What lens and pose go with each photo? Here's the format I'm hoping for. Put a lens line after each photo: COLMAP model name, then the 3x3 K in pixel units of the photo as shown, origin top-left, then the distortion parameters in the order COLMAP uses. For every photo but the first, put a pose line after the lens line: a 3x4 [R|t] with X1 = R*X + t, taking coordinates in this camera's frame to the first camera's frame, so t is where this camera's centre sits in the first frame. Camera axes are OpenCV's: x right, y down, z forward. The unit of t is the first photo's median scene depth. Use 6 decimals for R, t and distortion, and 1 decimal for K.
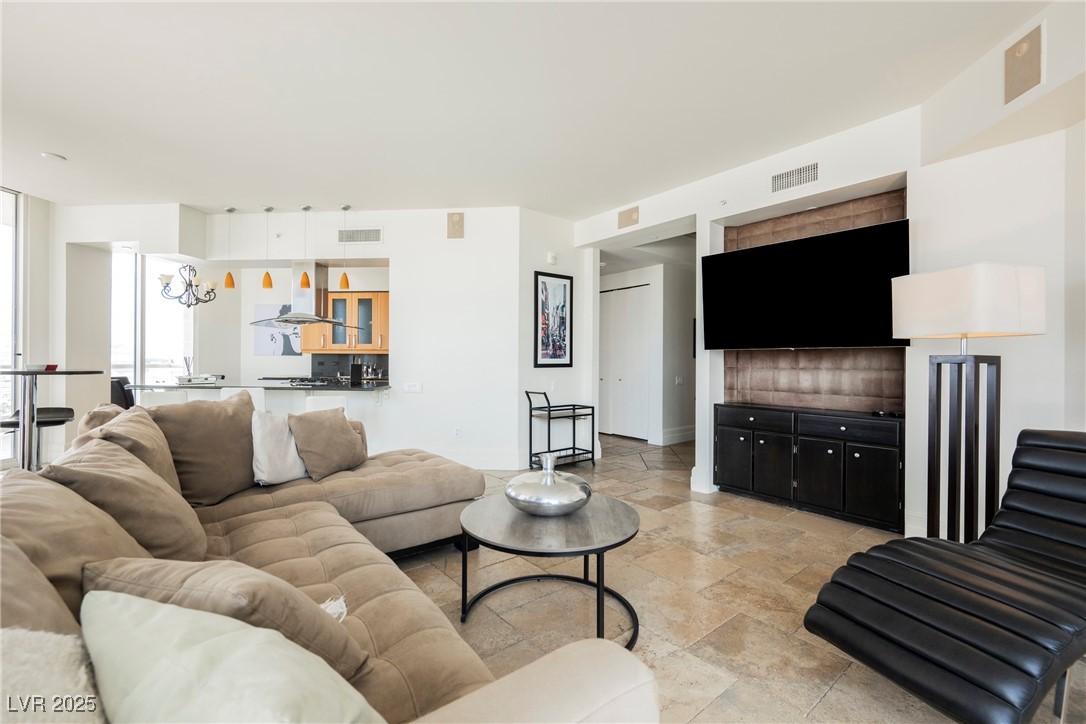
lens RADIAL K [[462.9, 0, 543.0], [0, 462.9, 362.0], [0, 0, 1]] dist [0.001731, 0.000331]
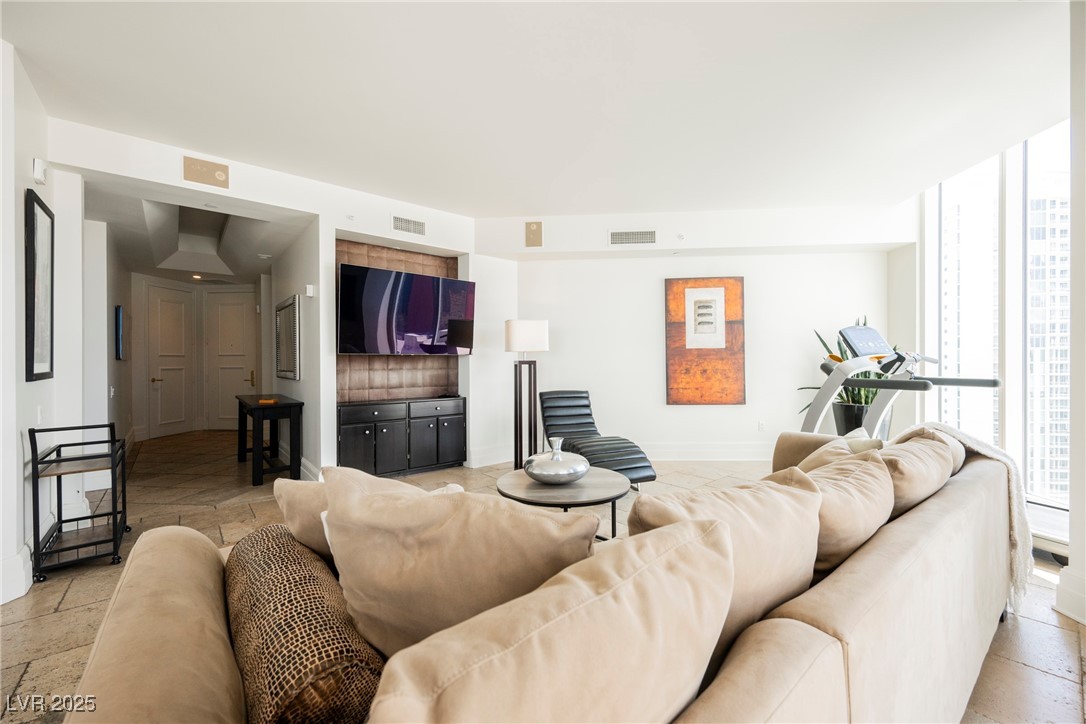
lens RADIAL K [[441.7, 0, 543.0], [0, 441.7, 362.0], [0, 0, 1]] dist [-0.001064, -0.000121]
pose [[-0.027183, -0.009781, 0.999583, -0.692625], [0.000495, 0.999952, 0.009798, -0.018258], [-0.999630, 0.000761, -0.027176, 0.613877]]
